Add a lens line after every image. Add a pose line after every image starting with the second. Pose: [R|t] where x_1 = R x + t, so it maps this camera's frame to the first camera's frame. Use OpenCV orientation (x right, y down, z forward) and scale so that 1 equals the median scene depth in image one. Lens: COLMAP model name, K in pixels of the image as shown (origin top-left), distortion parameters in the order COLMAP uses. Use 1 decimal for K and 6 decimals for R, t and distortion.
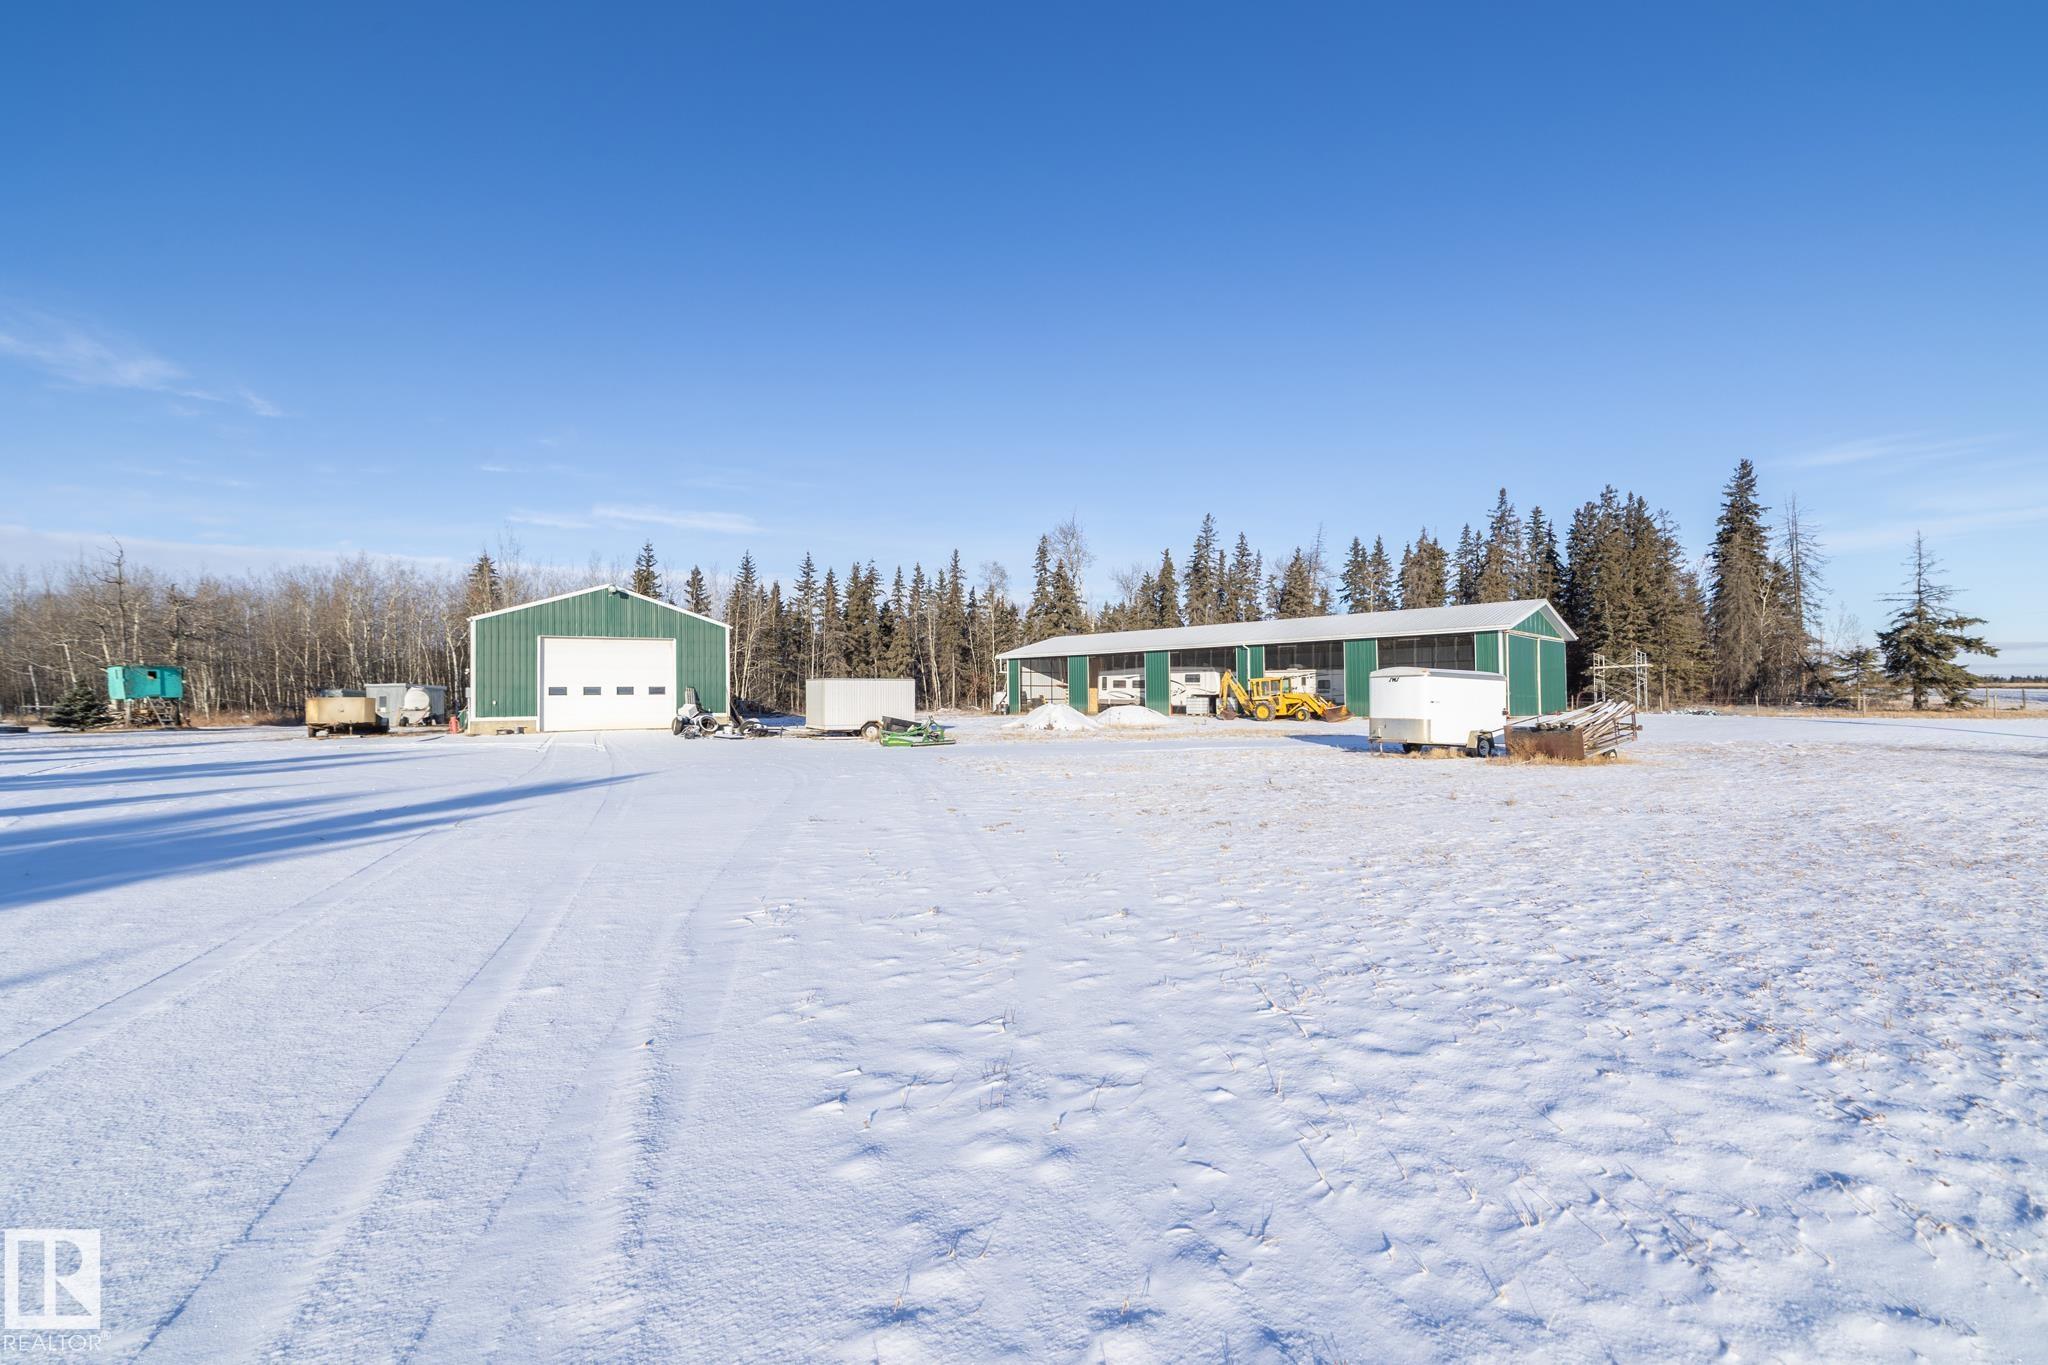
lens RADIAL K [[872.3, 0, 1022.3], [0, 872.3, 685.1], [0, 0, 1]] dist [-0.002739, -0.000207]
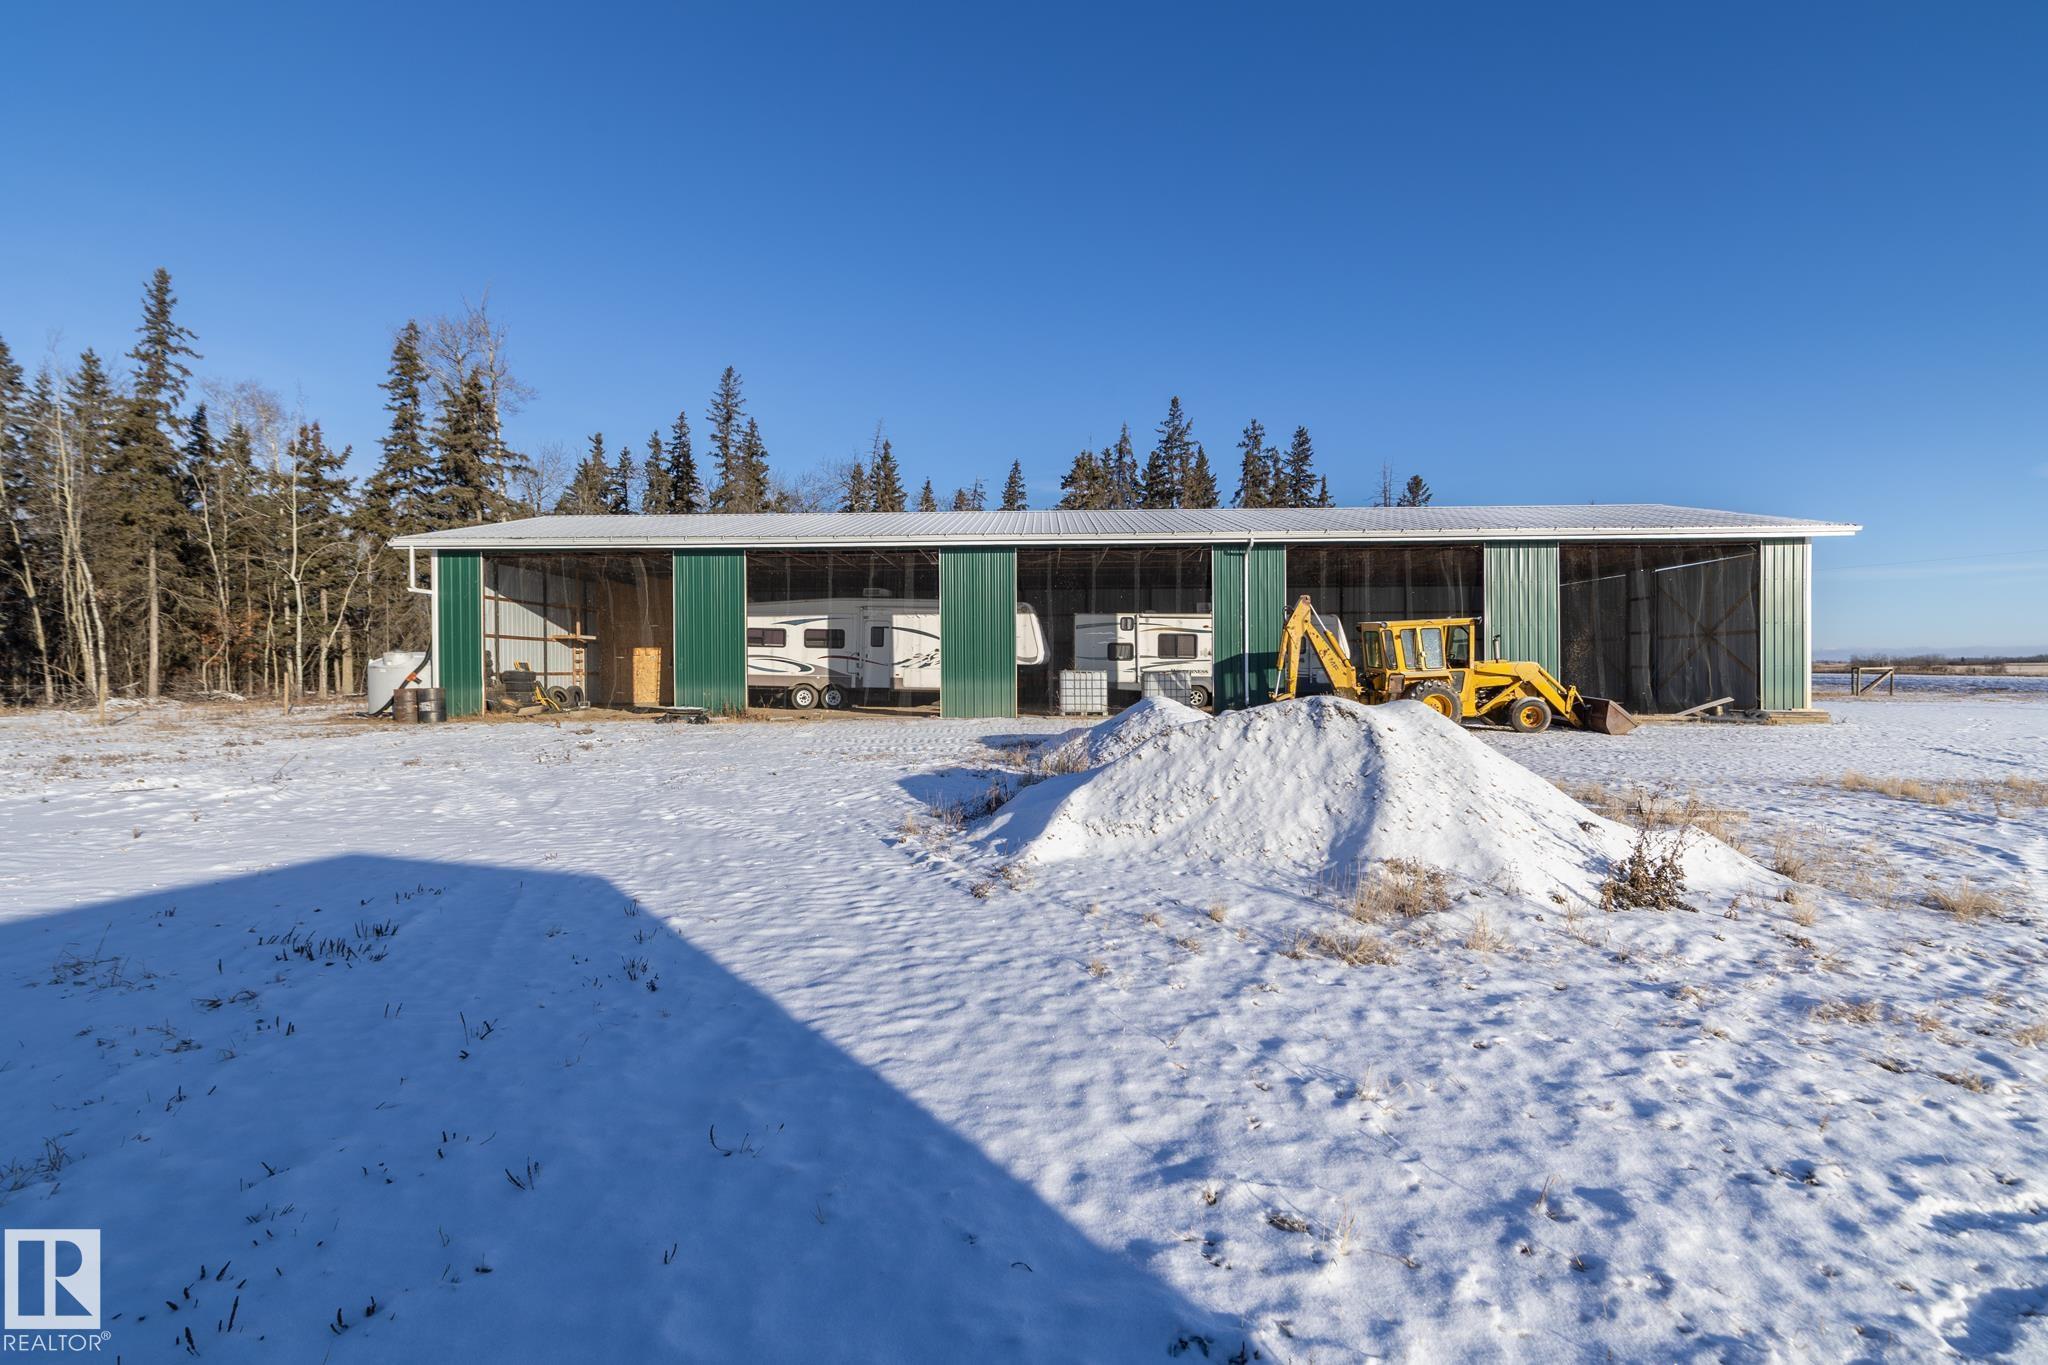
lens RADIAL K [[872.3, 0, 1018.9], [0, 872.3, 677.0], [0, 0, 1]] dist [-0.002739, -0.000207]
pose [[0.729199, -0.001938, 0.684299, -0.084104], [-0.012926, 0.999779, 0.016605, 0.009210], [-0.684180, -0.020953, 0.729012, 0.629558]]
